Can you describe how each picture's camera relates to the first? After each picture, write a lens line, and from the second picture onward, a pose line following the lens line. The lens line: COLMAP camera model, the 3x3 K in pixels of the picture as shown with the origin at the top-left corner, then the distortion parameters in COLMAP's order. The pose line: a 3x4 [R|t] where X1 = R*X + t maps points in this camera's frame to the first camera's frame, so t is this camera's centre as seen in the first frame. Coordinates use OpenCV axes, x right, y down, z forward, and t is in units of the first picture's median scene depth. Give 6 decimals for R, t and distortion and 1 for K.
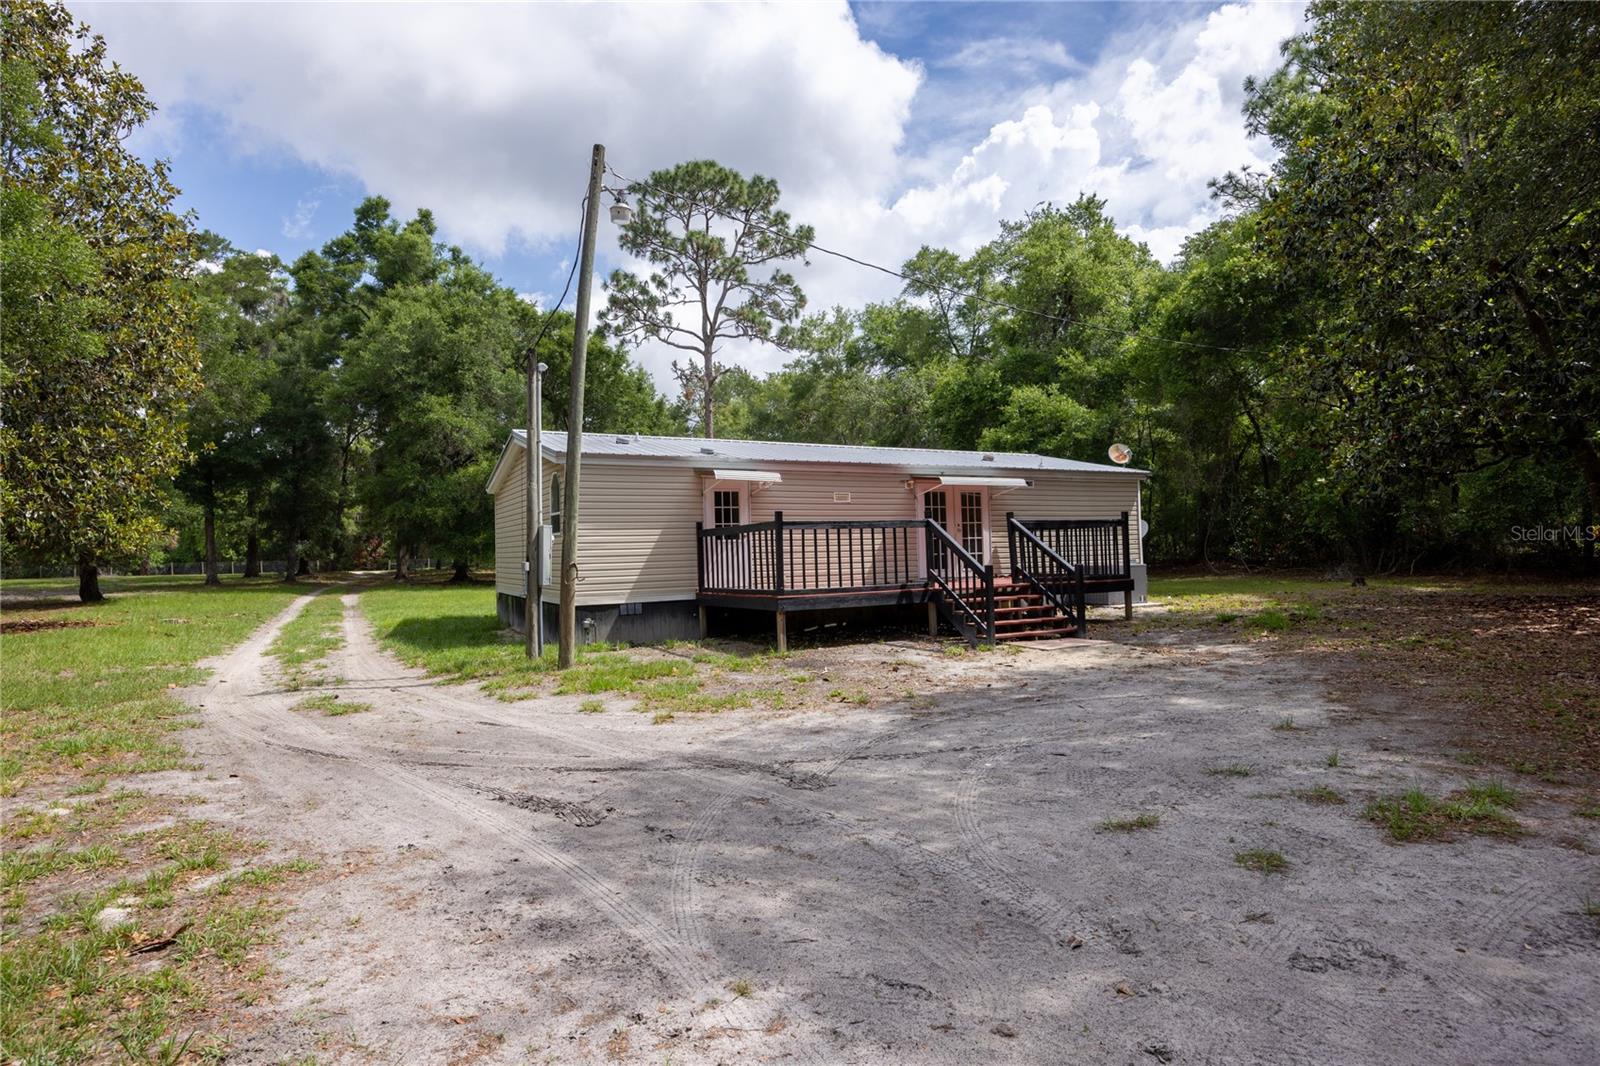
lens RADIAL K [[888.5, 0, 803.0], [0, 888.5, 508.8], [0, 0, 1]] dist [-0.001600, -0.002229]
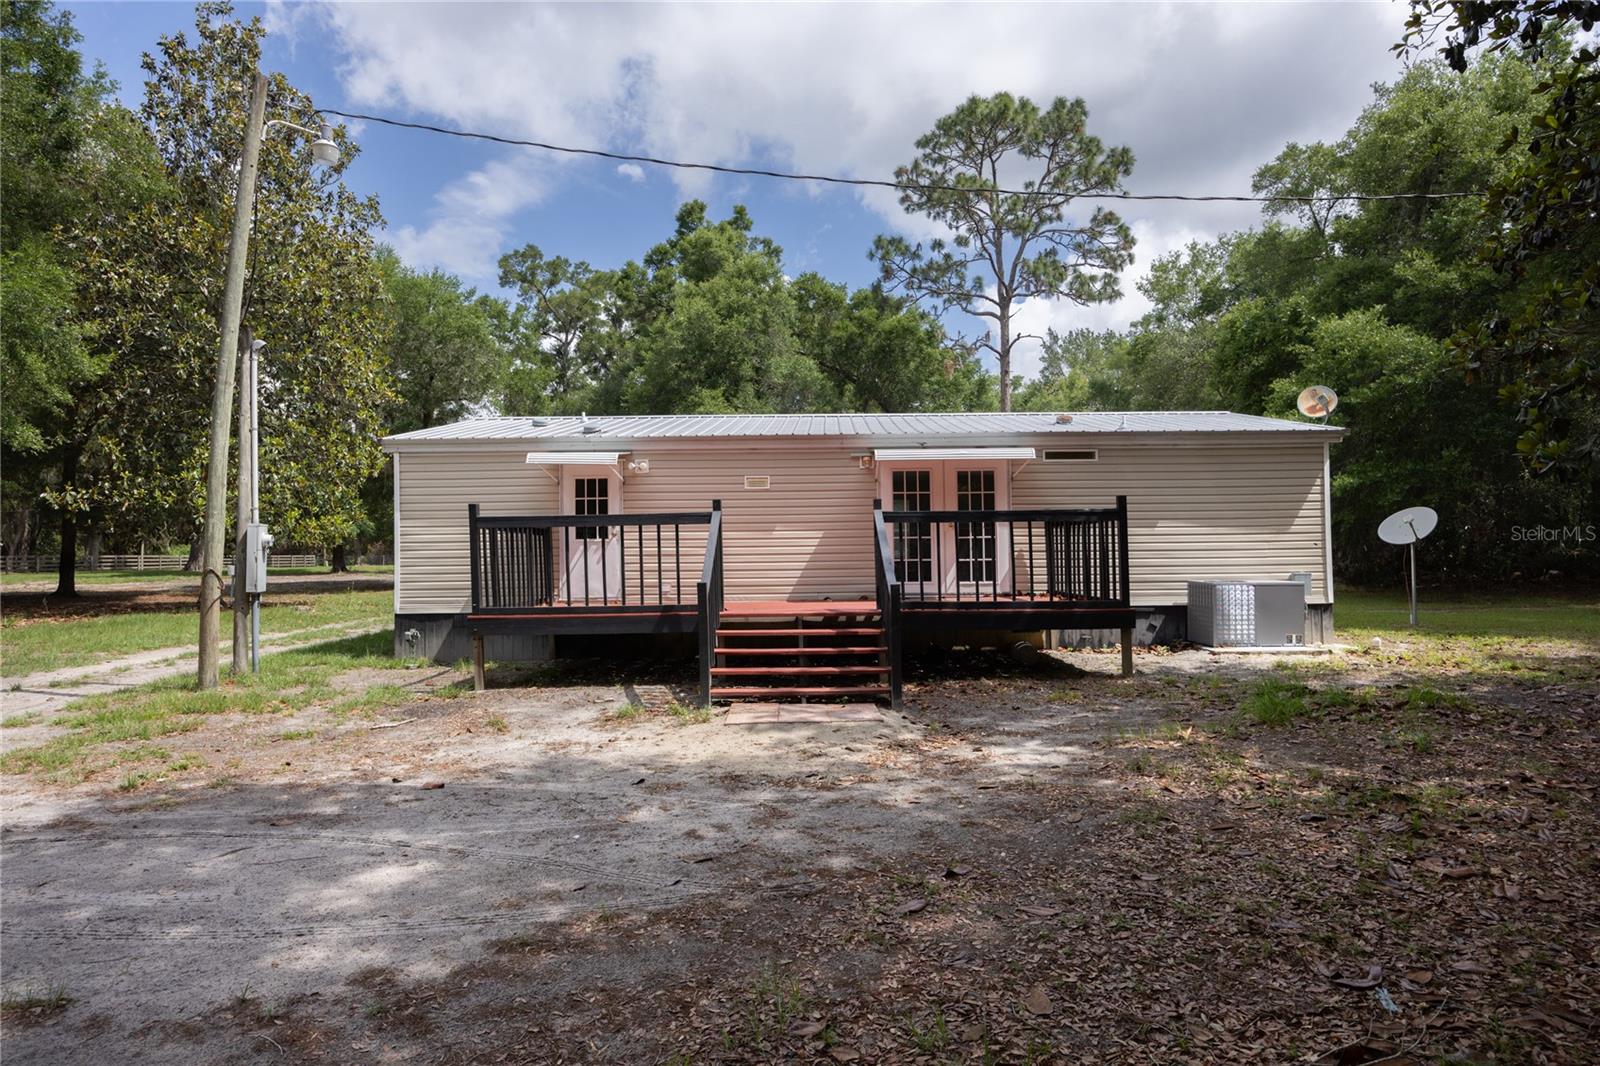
lens RADIAL K [[930.6, 0, 809.2], [0, 930.6, 508.9], [0, 0, 1]] dist [-0.004433, 0.000240]
pose [[0.875743, -0.009173, -0.482691, 0.162712], [0.013826, 0.999886, 0.006081, 0.001755], [0.482580, -0.011999, 0.875770, 0.117788]]
